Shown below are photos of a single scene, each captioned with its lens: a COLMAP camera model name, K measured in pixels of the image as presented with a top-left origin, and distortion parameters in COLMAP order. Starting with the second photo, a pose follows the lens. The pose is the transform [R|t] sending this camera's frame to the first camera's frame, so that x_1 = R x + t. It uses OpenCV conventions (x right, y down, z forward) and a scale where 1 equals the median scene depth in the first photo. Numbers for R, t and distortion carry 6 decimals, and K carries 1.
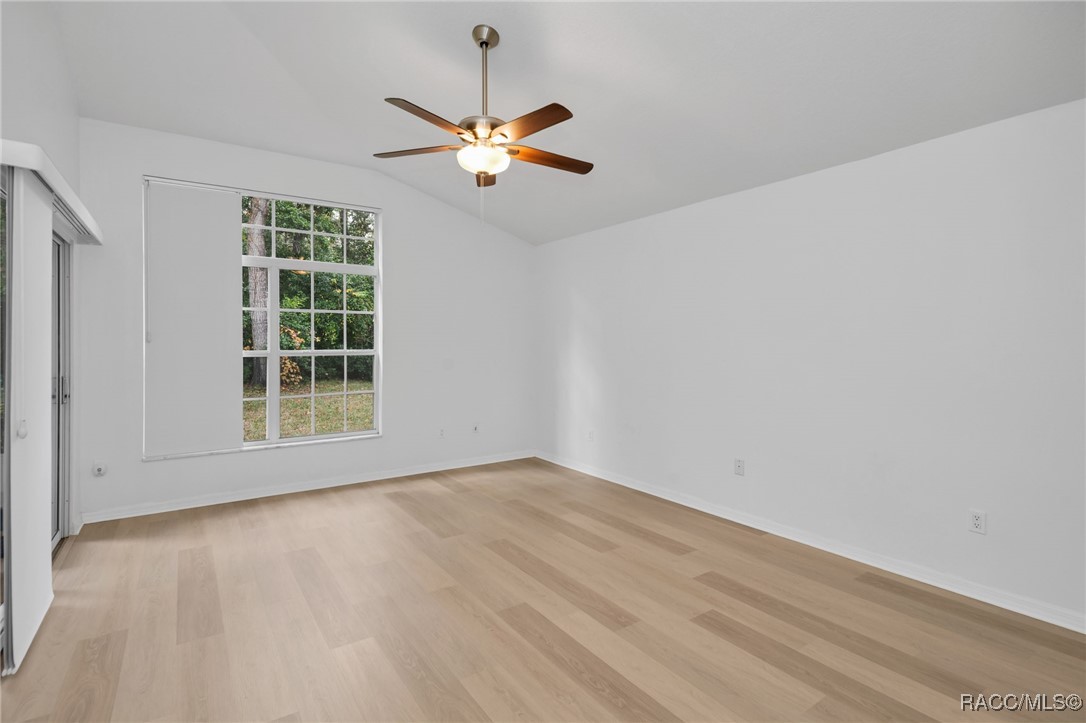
lens RADIAL K [[479.4, 0, 550.8], [0, 479.4, 347.3], [0, 0, 1]] dist [-0.001117, 0.000048]
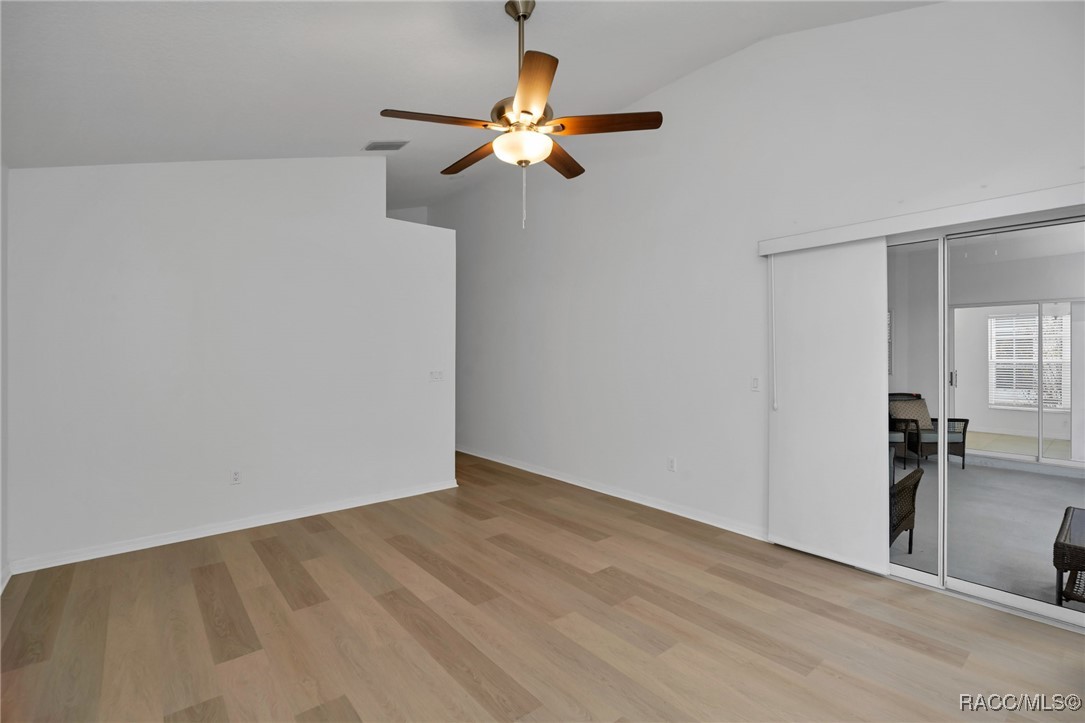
lens RADIAL K [[479.0, 0, 550.3], [0, 479.0, 347.3], [0, 0, 1]] dist [-0.001117, 0.000048]
pose [[-0.998214, -0.001065, -0.059726, -0.157844], [-0.001029, 0.999999, -0.000627, -0.025152], [0.059726, -0.000564, -0.998215, 2.101845]]
